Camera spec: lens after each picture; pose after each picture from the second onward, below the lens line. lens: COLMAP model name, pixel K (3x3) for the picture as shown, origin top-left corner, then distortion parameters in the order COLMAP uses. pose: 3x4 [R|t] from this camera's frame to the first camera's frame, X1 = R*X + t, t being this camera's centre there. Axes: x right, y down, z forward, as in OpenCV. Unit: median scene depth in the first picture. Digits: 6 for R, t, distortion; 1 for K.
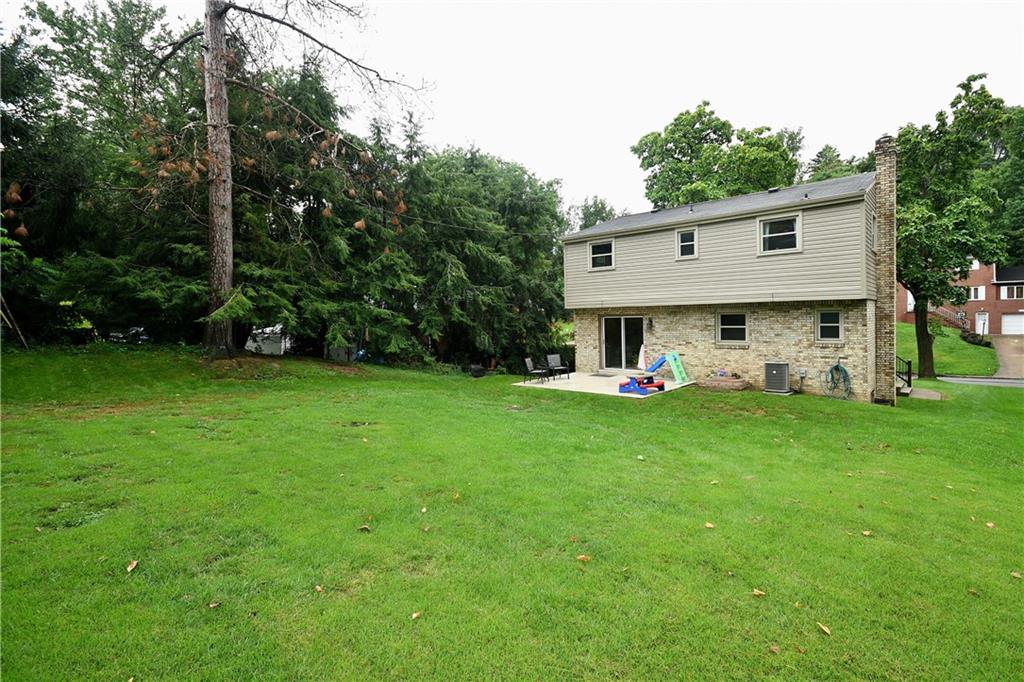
lens RADIAL K [[439.3, 0, 513.0], [0, 439.3, 330.8], [0, 0, 1]] dist [-0.004838, -0.000327]
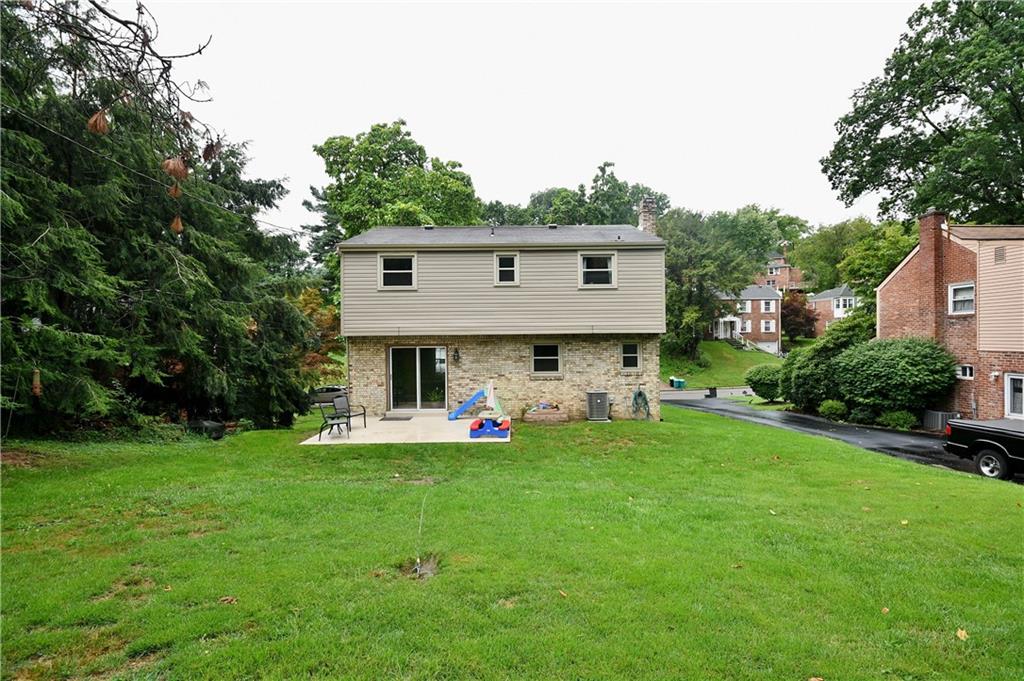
lens RADIAL K [[485.9, 0, 511.4], [0, 485.9, 349.3], [0, 0, 1]] dist [0.008093, -0.007713]
pose [[0.763129, -0.000651, 0.646246, -0.230015], [0.015221, 0.999740, -0.016967, -0.009174], [-0.646067, 0.022784, 0.762941, 0.182903]]
